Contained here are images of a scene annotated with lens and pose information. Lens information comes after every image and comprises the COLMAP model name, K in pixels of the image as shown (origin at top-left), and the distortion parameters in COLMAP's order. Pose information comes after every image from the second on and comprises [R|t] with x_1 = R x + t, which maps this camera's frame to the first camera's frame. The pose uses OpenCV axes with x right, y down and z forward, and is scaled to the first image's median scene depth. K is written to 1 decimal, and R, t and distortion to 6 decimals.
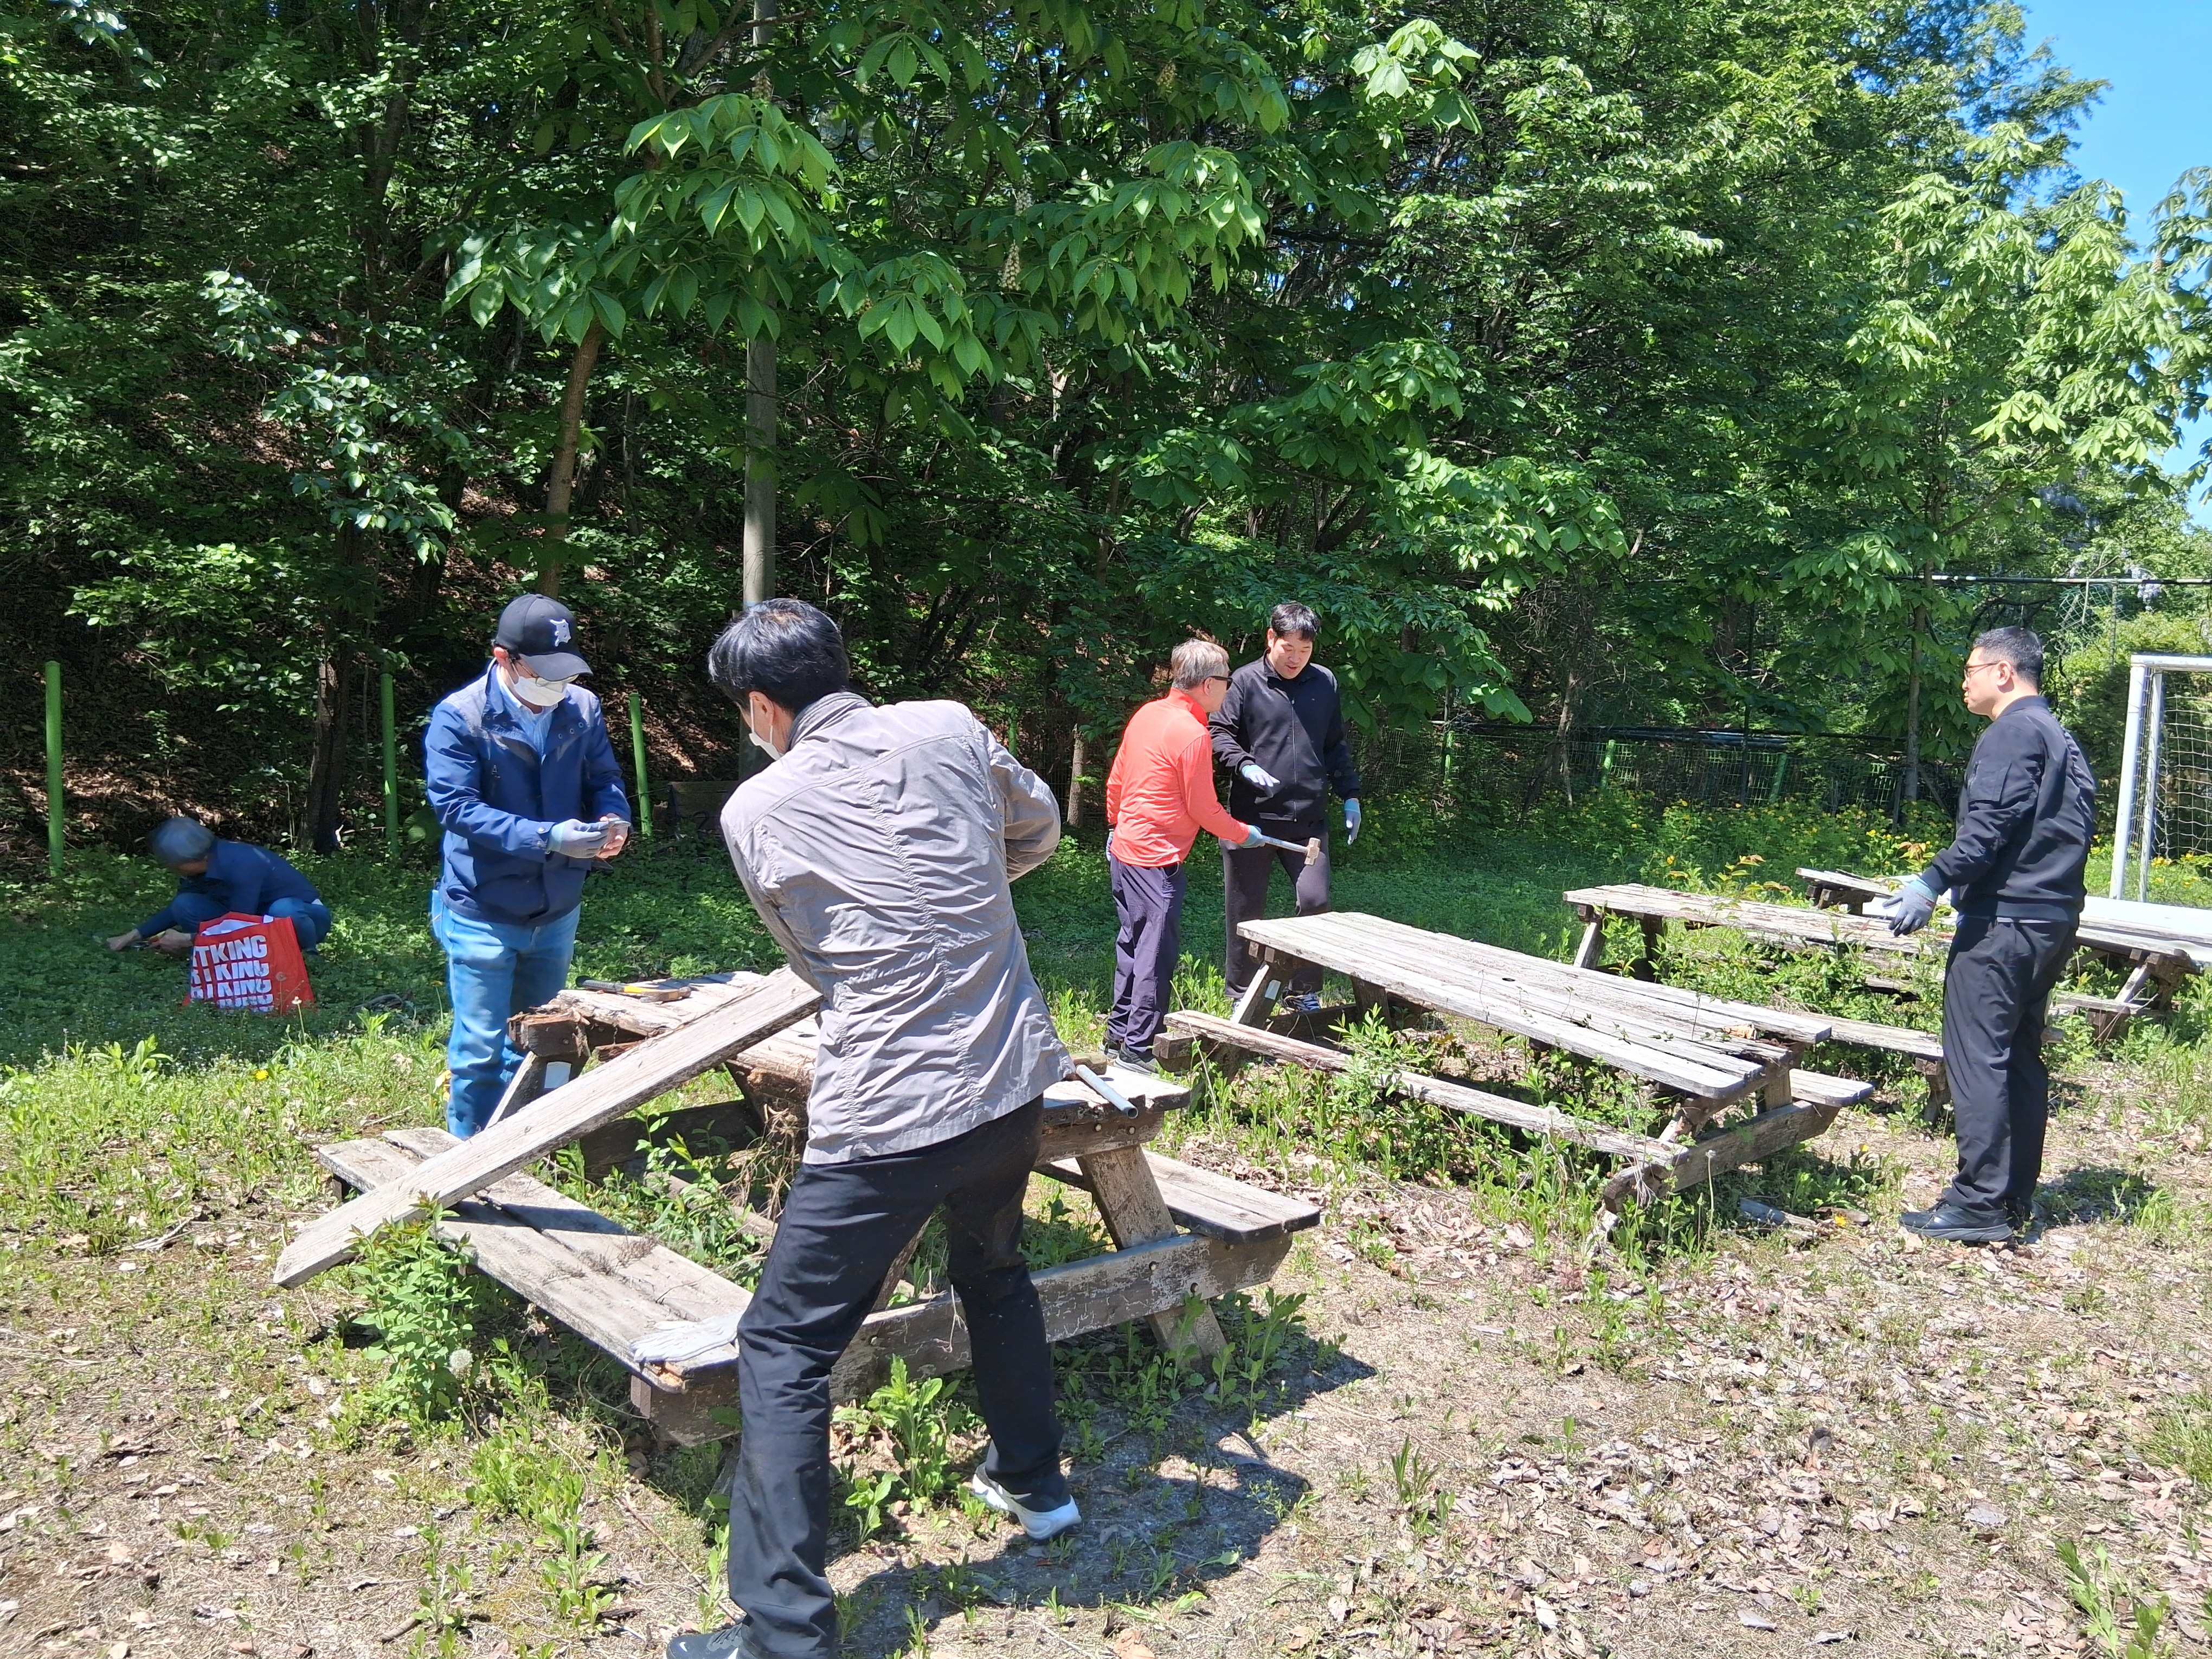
lens RADIAL K [[1672.4, 0, 1106.8], [0, 1672.4, 882.6], [0, 0, 1]] dist [-0.079565, 0.036414]
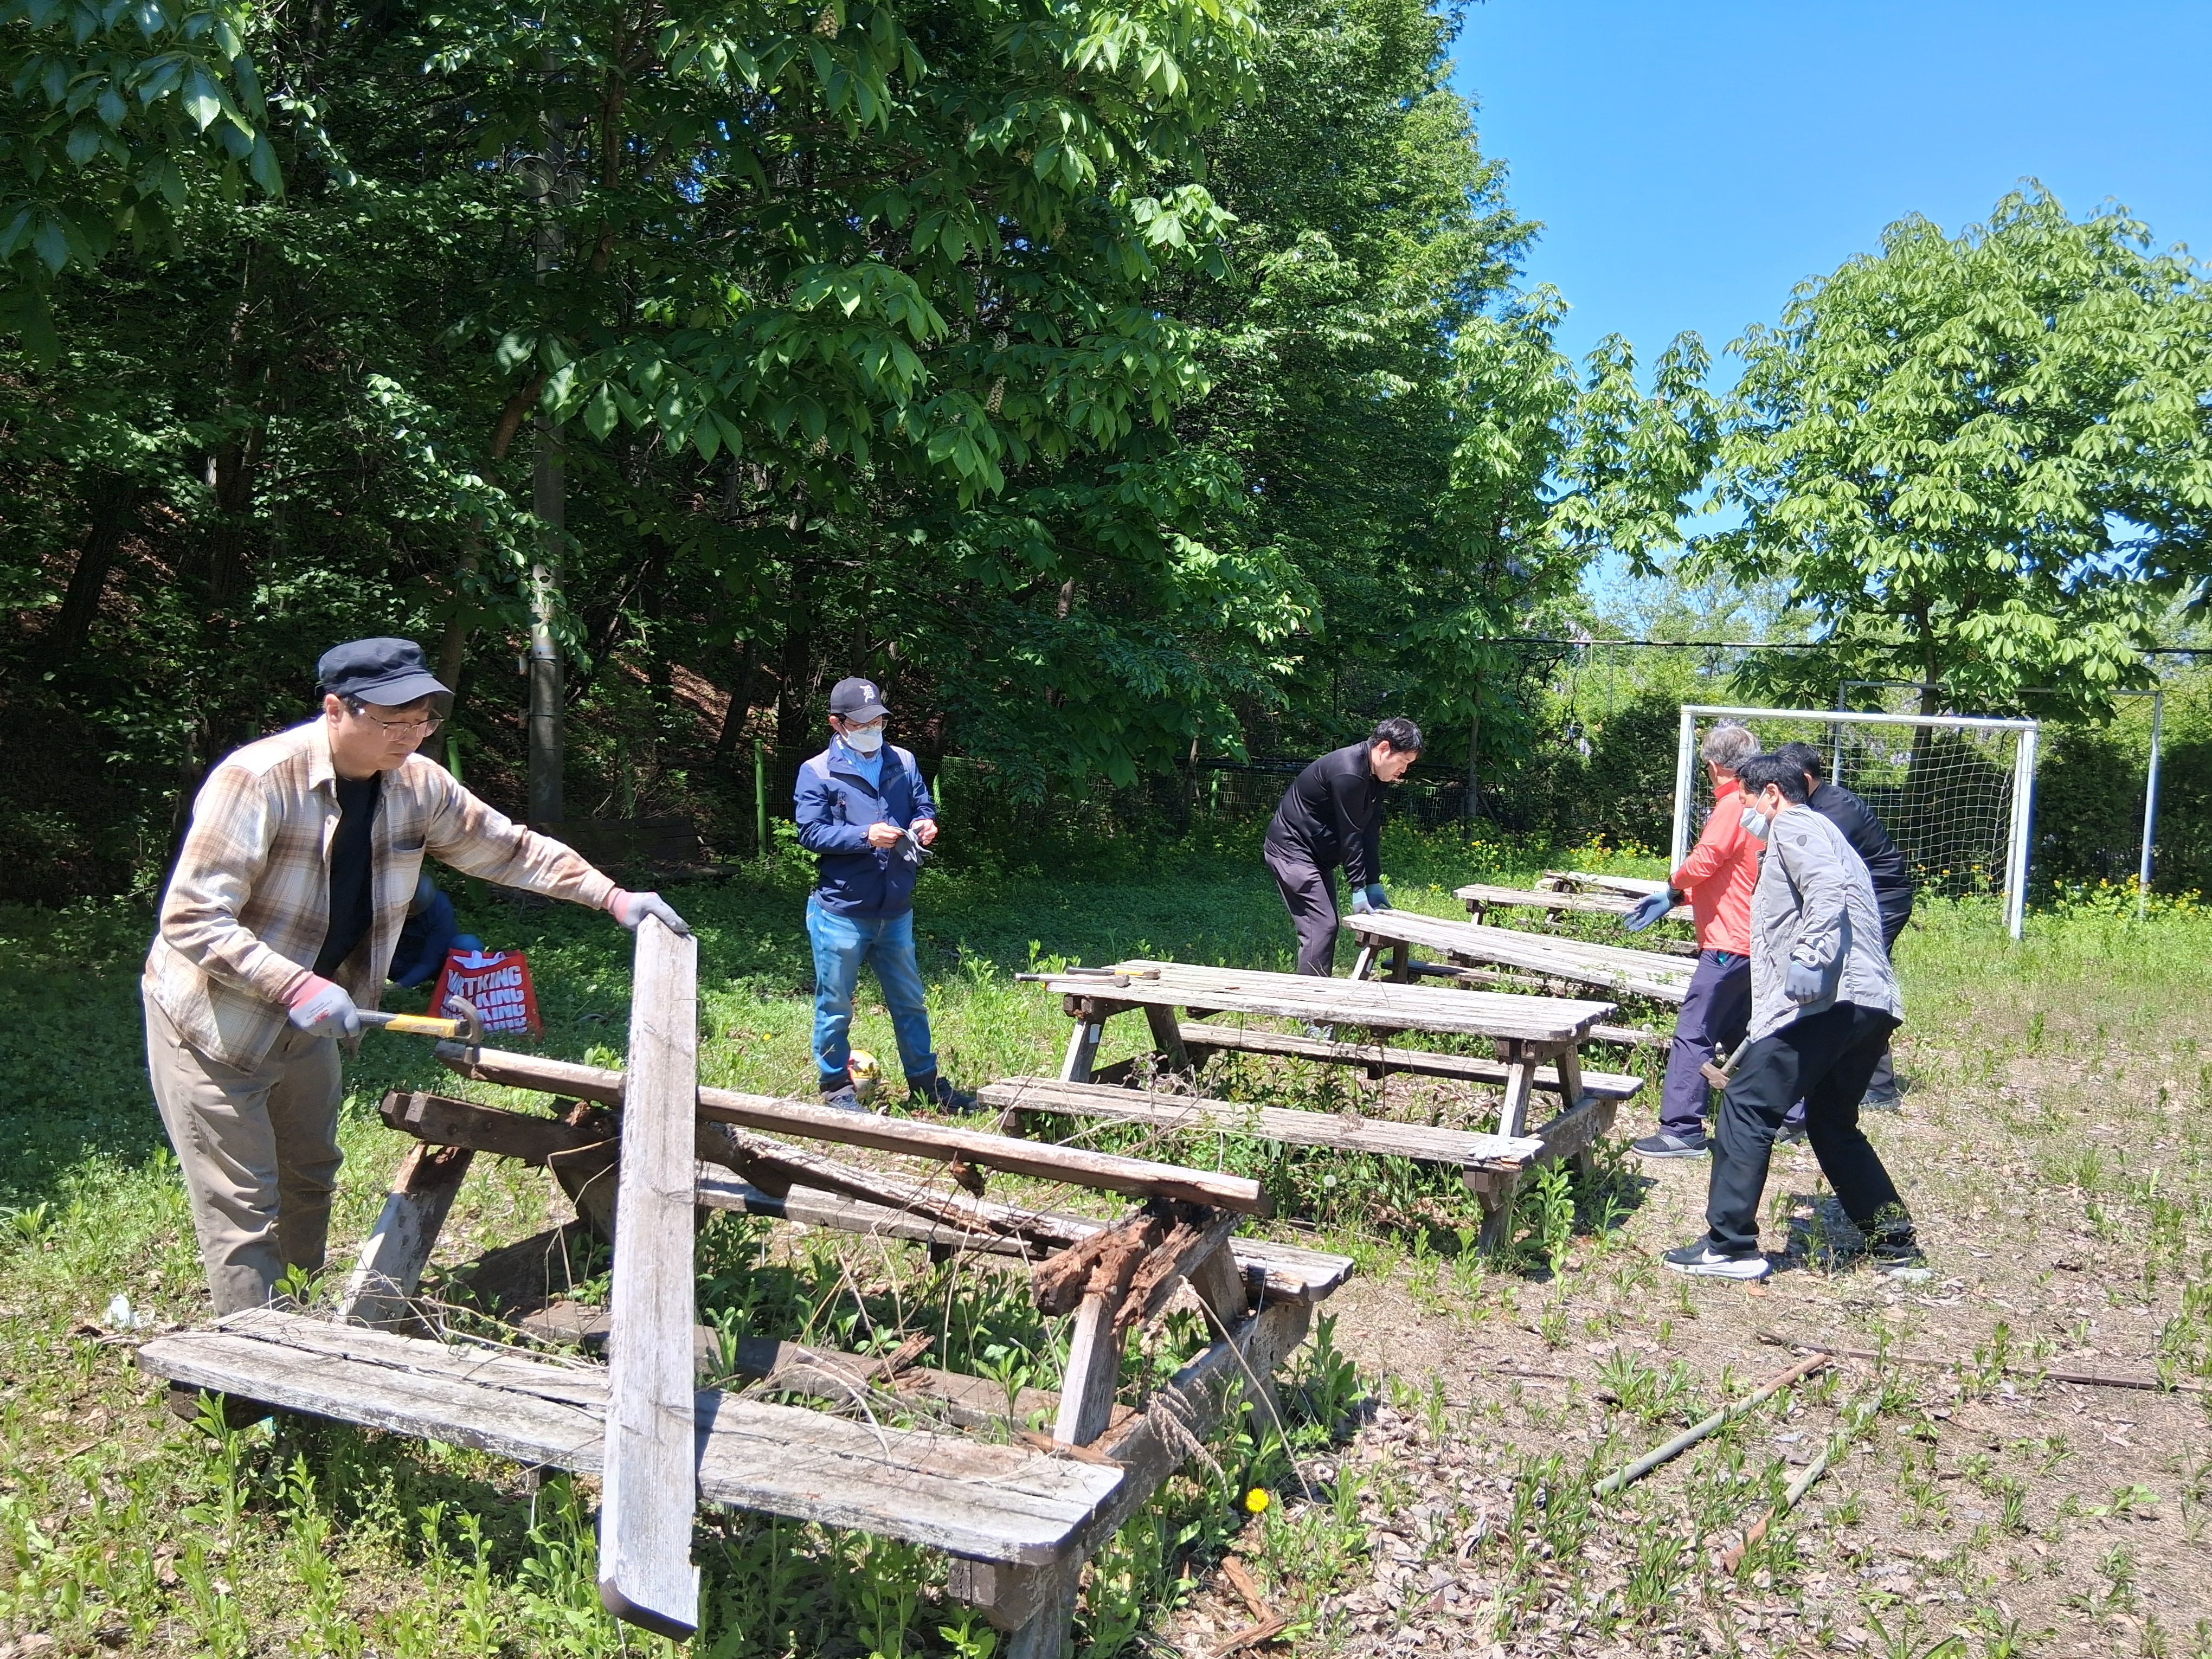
lens RADIAL K [[1677.6, 0, 1098.3], [0, 1677.6, 832.4], [0, 0, 1]] dist [0.000098, -0.035659]
pose [[0.942202, -0.020603, 0.334411, -0.259032], [0.036514, 0.998477, -0.041363, 0.001550], [-0.333049, 0.051183, 0.941519, -0.107984]]
